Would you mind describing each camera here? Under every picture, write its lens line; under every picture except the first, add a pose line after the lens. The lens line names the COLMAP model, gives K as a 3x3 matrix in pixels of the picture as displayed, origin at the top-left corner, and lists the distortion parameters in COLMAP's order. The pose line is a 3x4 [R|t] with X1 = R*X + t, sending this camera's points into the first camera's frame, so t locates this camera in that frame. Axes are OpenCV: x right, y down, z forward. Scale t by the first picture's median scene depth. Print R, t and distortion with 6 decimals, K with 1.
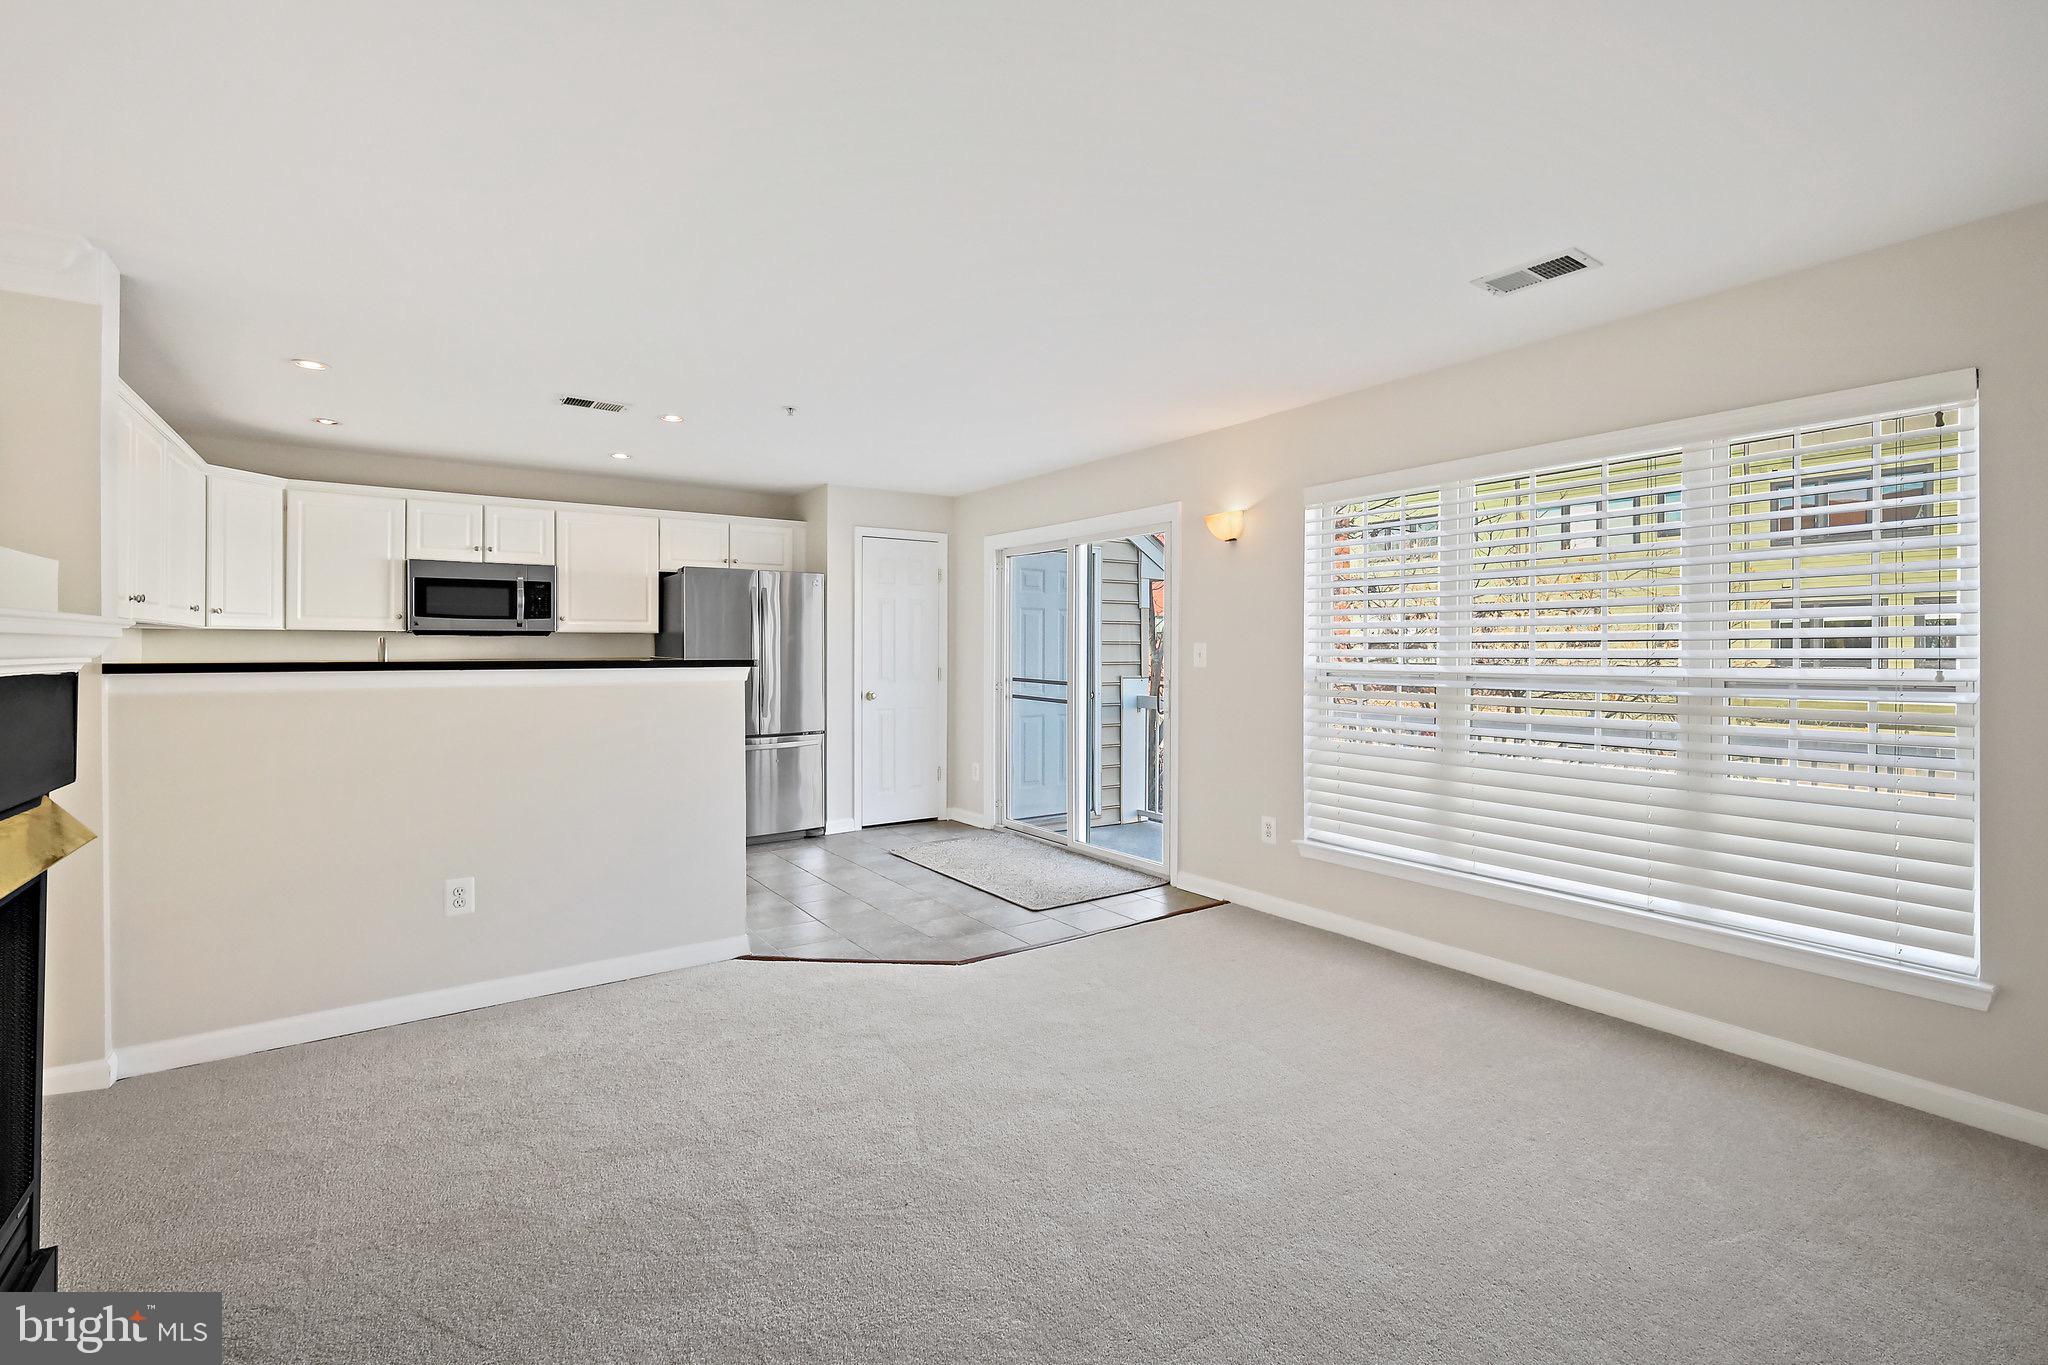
lens RADIAL K [[896.6, 0, 1031.2], [0, 896.6, 660.9], [0, 0, 1]] dist [-0.000554, 0.000378]
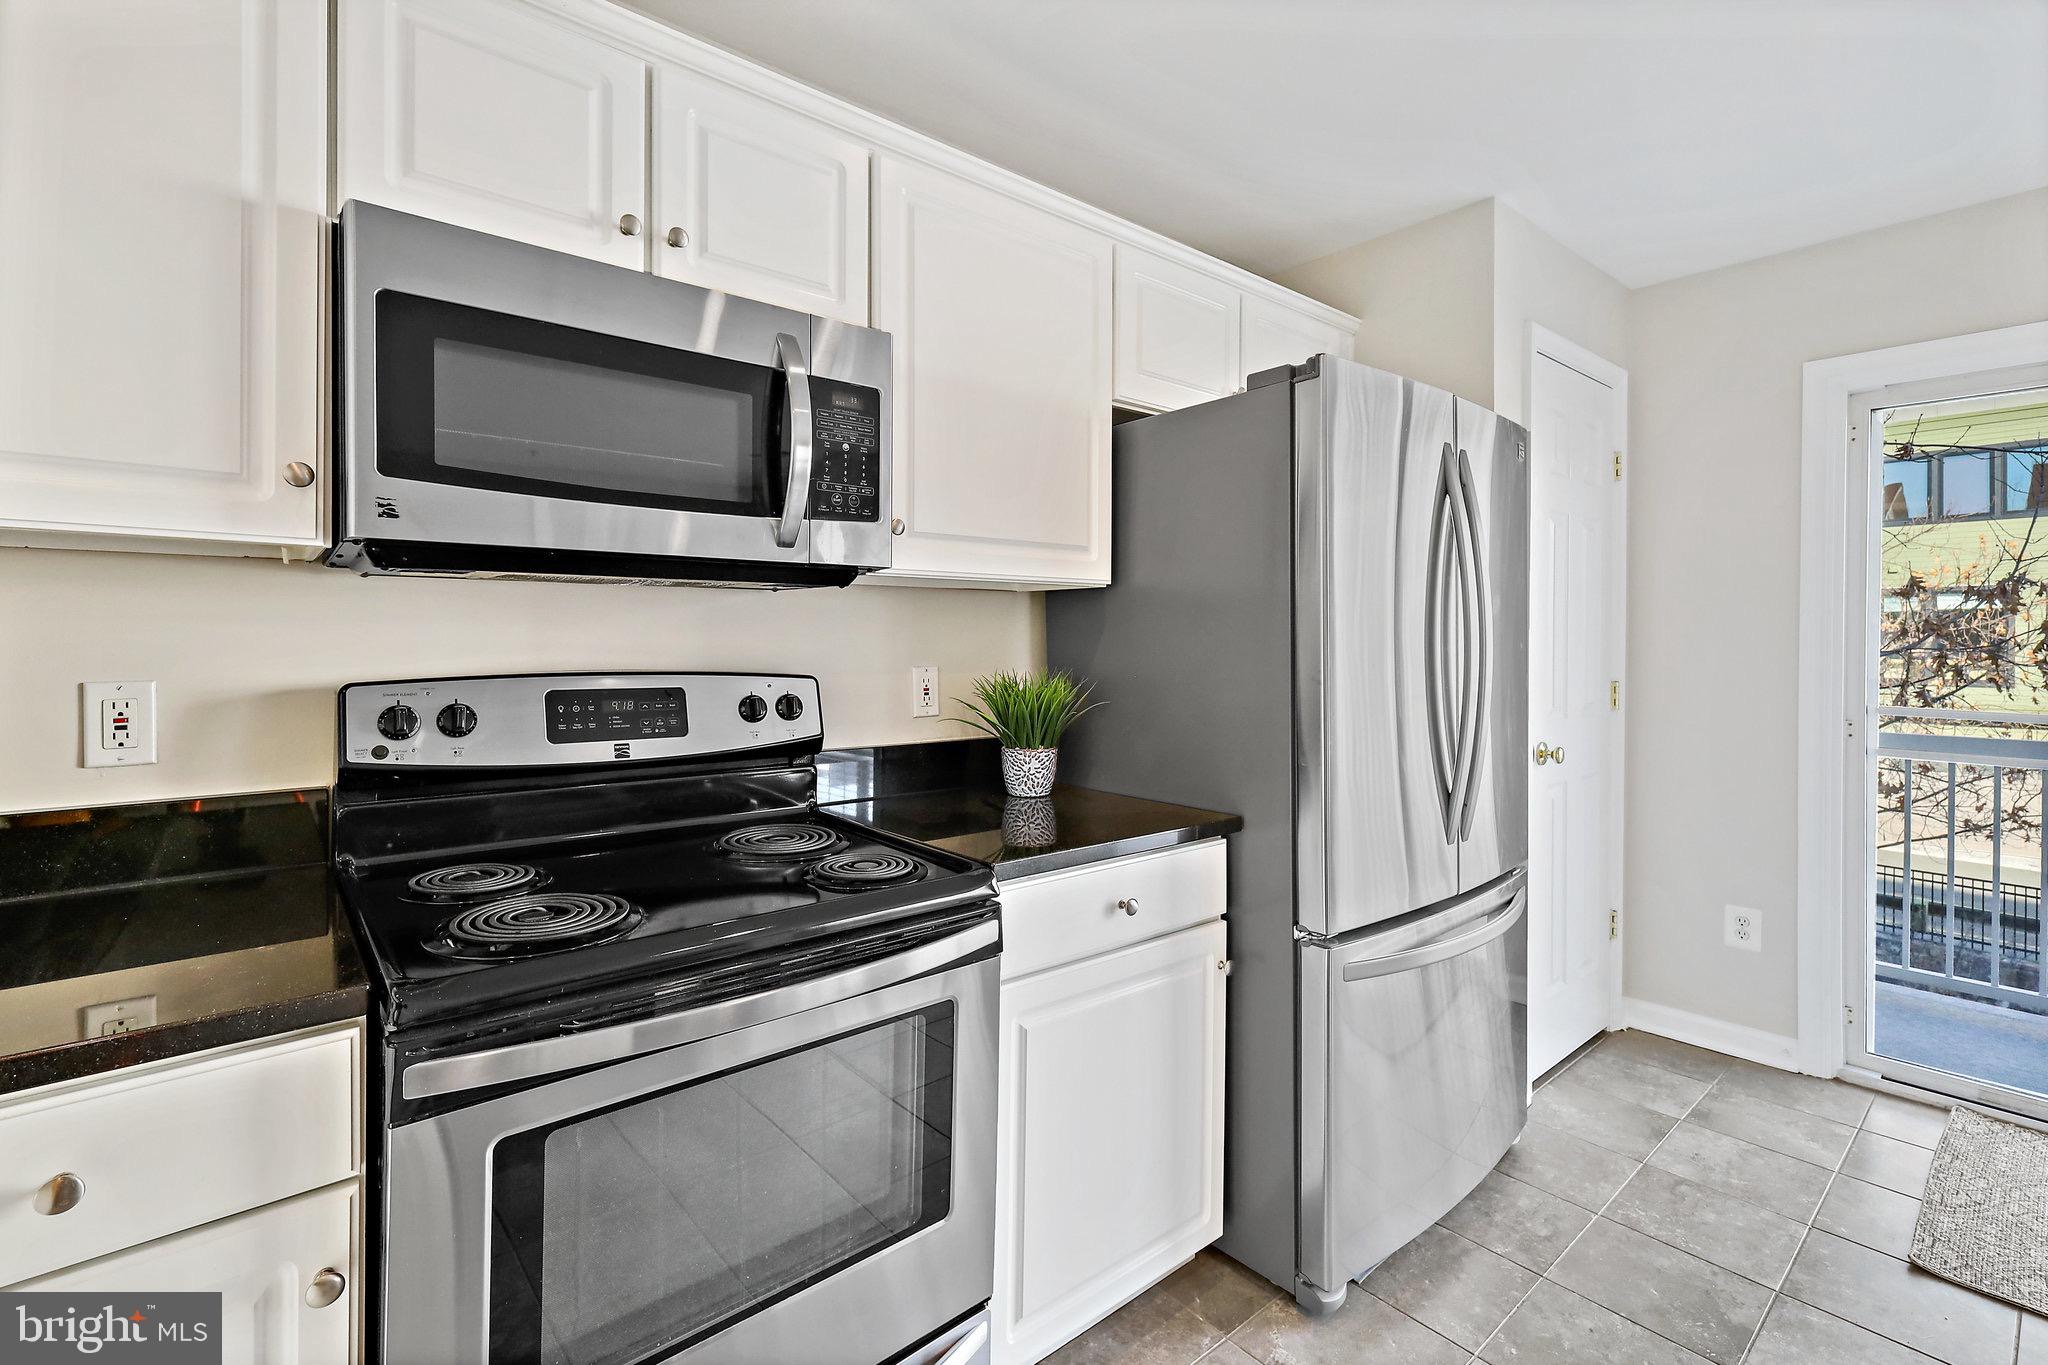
lens RADIAL K [[896.6, 0, 1009.9], [0, 896.6, 654.2], [0, 0, 1]] dist [-0.000554, 0.000378]
pose [[0.997044, -0.005135, 0.076656, -0.528400], [0.005465, 0.999977, -0.004086, -0.005973], [-0.076634, 0.004493, 0.997049, 0.740049]]
